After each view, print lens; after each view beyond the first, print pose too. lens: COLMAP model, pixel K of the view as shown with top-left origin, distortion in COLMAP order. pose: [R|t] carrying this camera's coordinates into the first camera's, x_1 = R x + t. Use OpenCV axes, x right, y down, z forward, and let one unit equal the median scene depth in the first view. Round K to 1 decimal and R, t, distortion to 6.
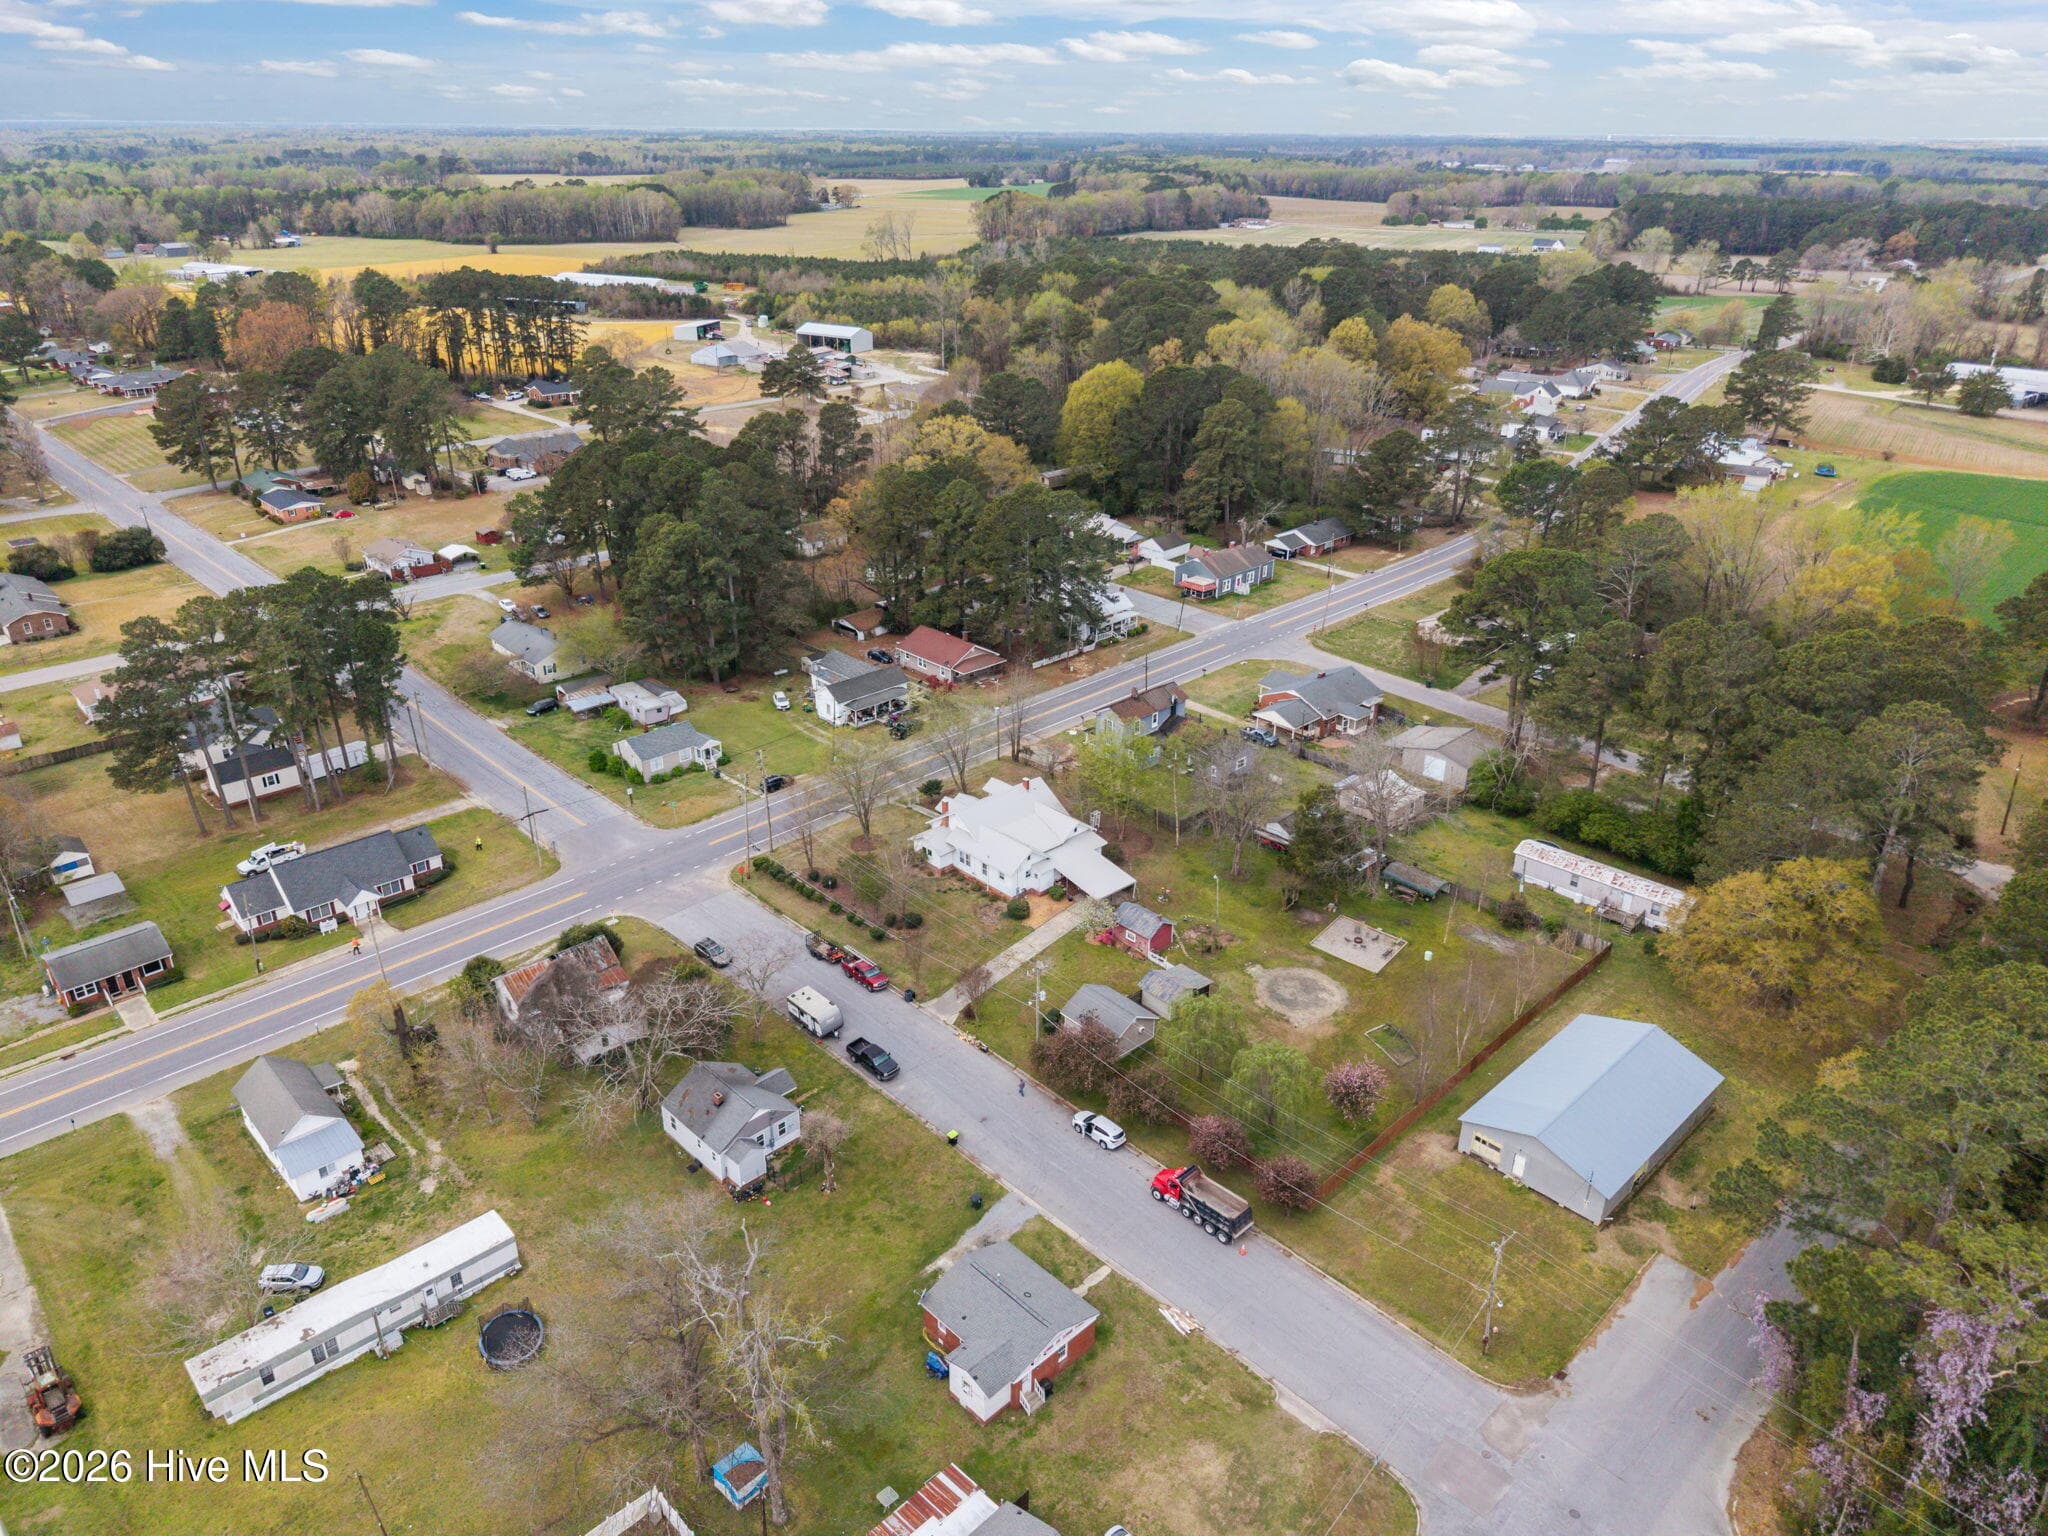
lens RADIAL K [[1358.3, 0, 1016.8], [0, 1358.3, 789.9], [0, 0, 1]] dist [0.067691, -0.097514]
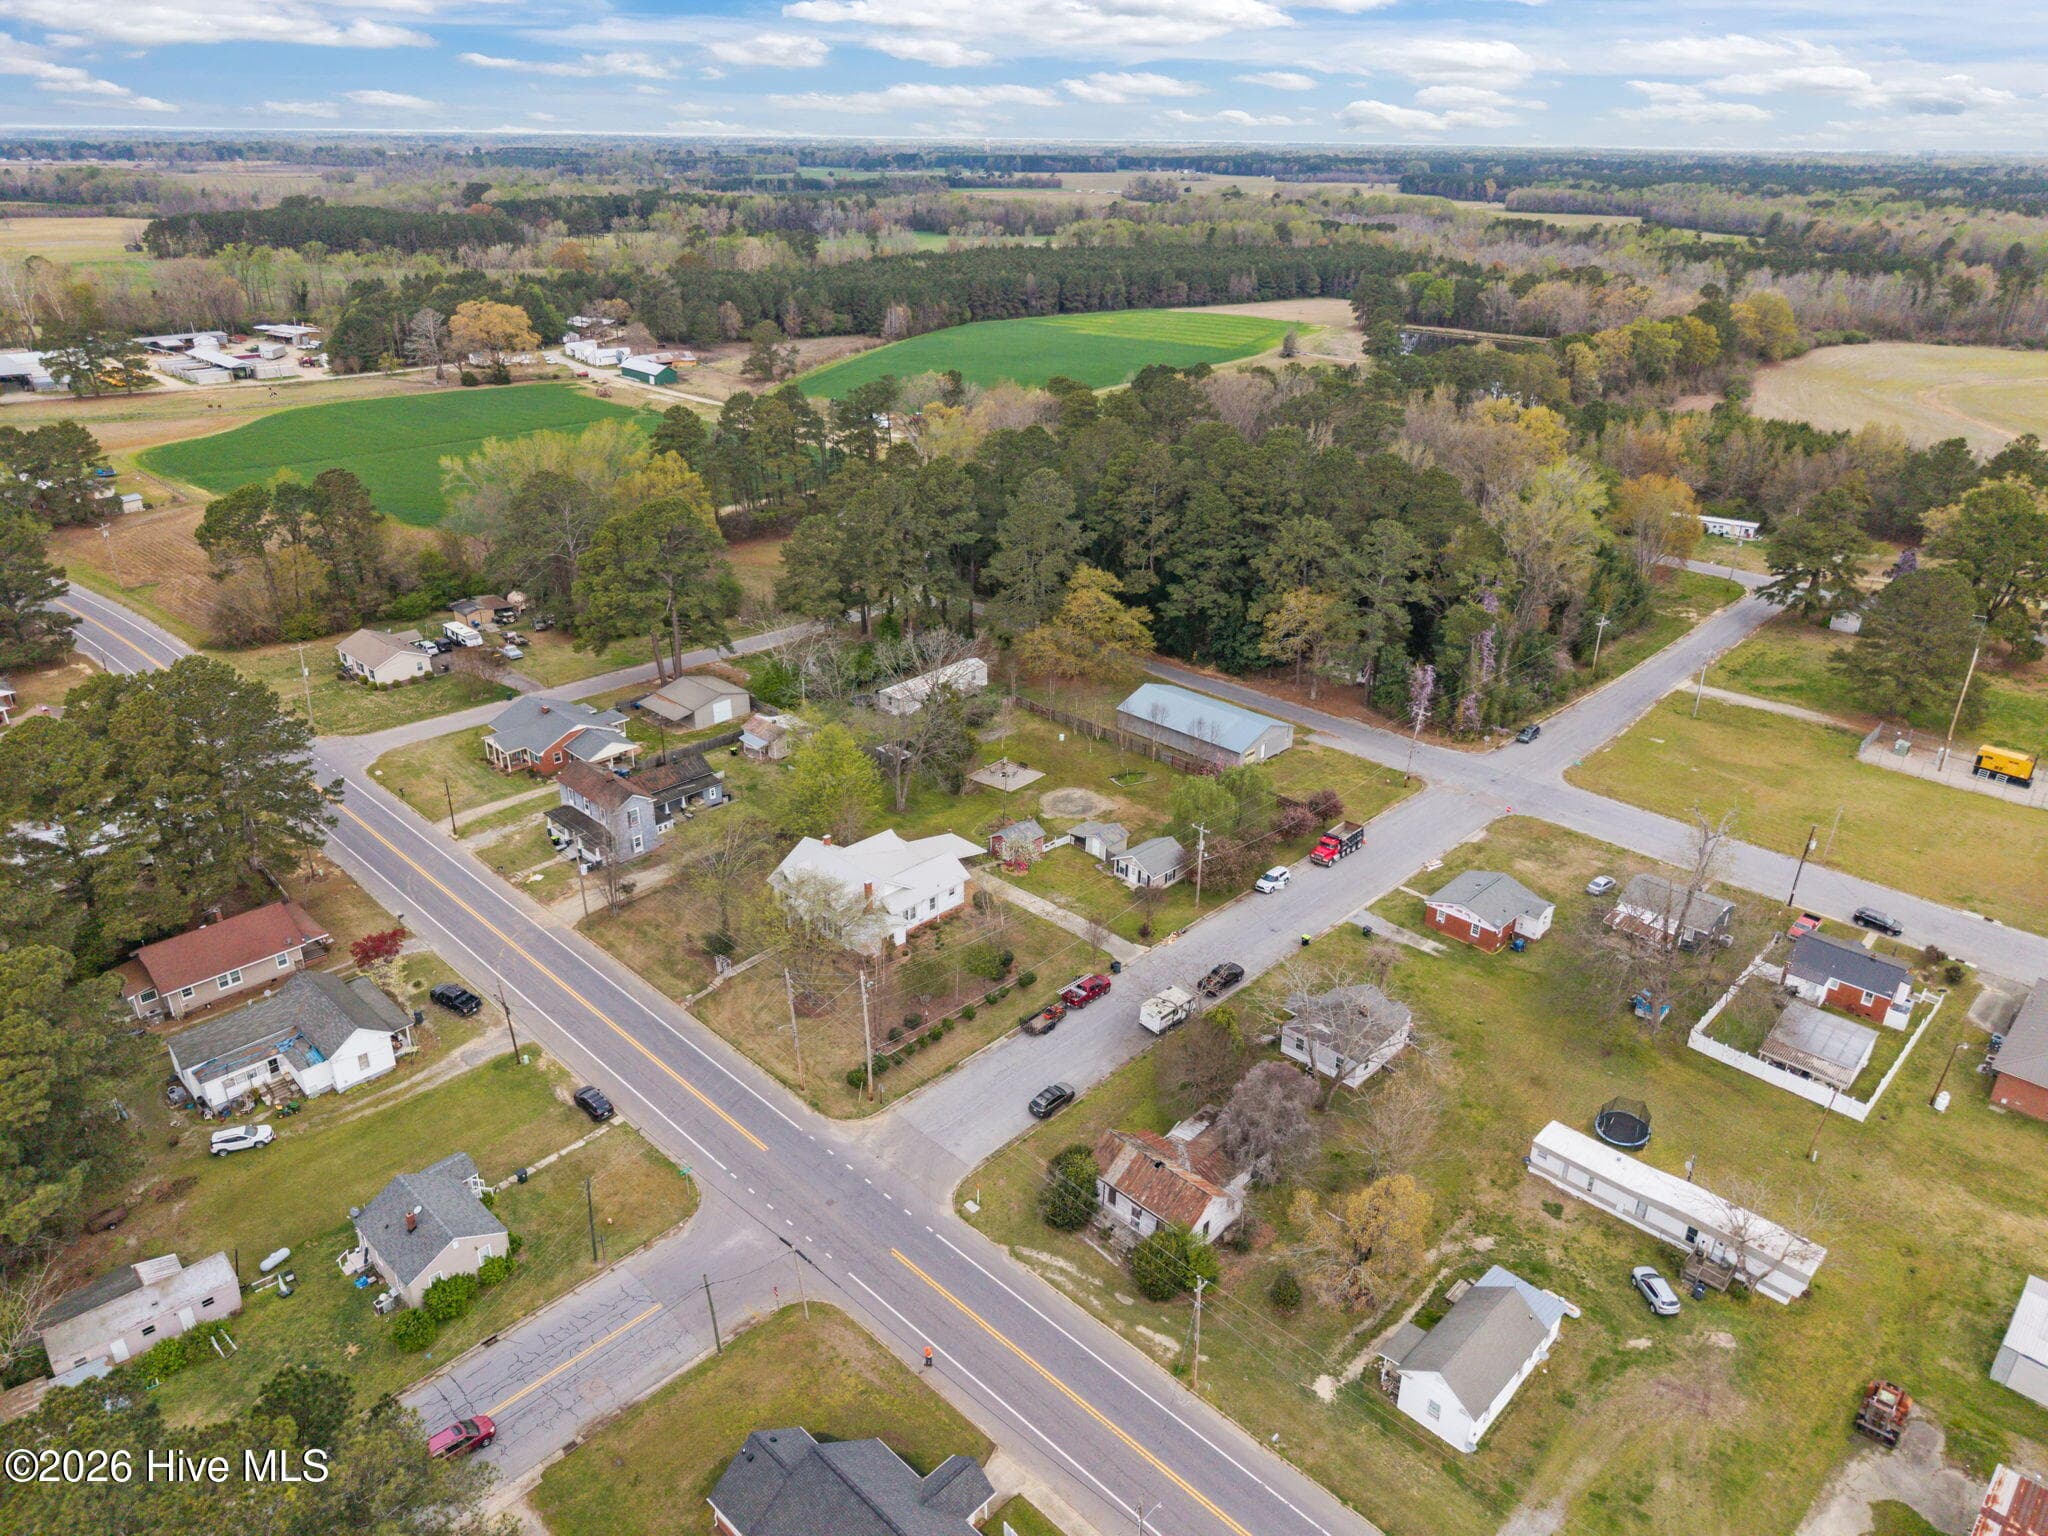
lens RADIAL K [[1377.1, 0, 1024.0], [0, 1377.1, 768.0], [0, 0, 1]] dist [0.068103, -0.126339]
pose [[-0.038174, -0.423695, 0.905000, -0.877714], [0.428871, 0.811061, 0.397806, -0.383002], [-0.902559, 0.403314, 0.150750, 0.770910]]
